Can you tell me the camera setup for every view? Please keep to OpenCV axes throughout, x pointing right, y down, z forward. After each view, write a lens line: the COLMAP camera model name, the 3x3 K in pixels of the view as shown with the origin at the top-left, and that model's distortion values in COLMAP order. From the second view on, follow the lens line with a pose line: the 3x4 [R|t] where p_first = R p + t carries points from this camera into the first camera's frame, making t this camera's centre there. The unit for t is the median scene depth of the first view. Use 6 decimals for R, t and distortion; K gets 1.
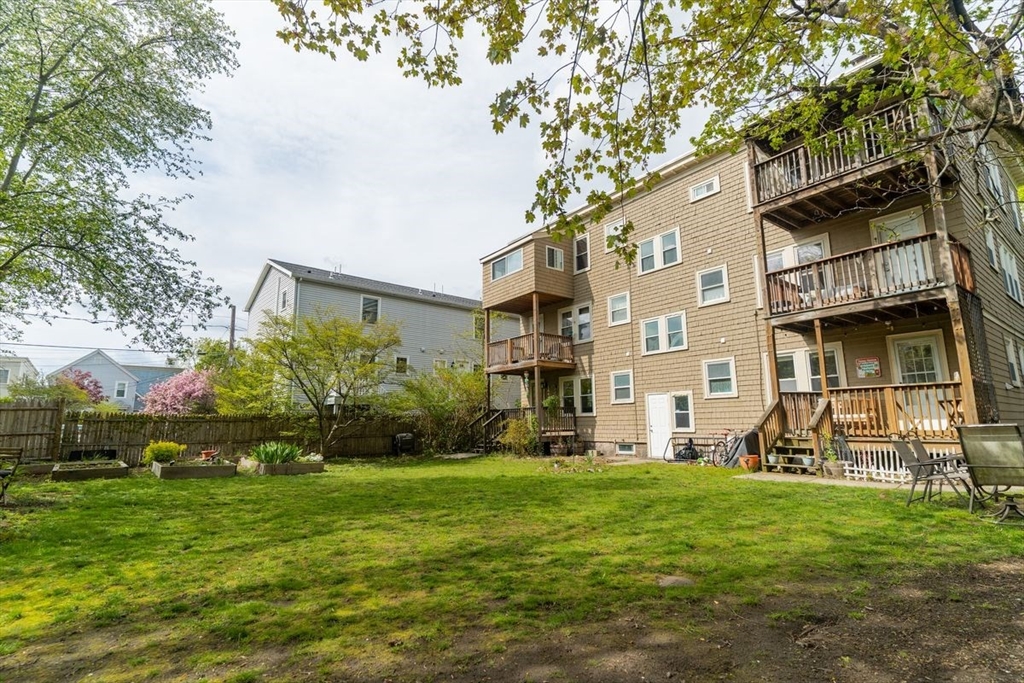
lens RADIAL K [[484.2, 0, 512.8], [0, 484.2, 342.9], [0, 0, 1]] dist [-0.002279, 0.000837]
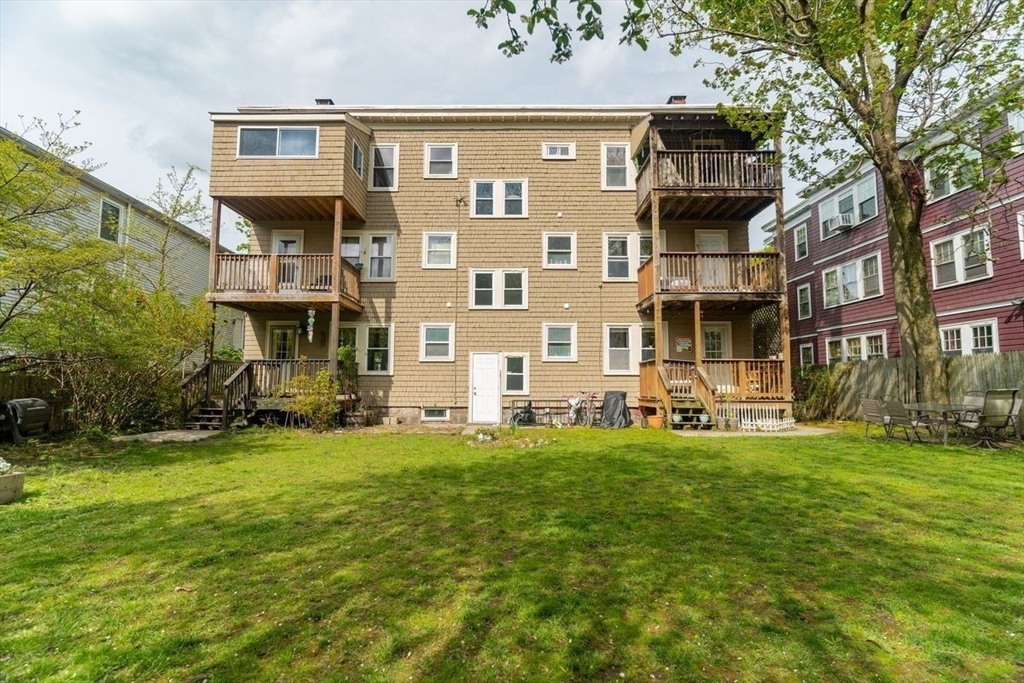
lens RADIAL K [[484.2, 0, 511.2], [0, 484.2, 341.8], [0, 0, 1]] dist [-0.002279, 0.000837]
pose [[0.611781, 0.086427, 0.786291, -0.407323], [-0.142094, 0.989852, 0.001756, 0.079503], [-0.778160, -0.112802, 0.617854, 0.424885]]
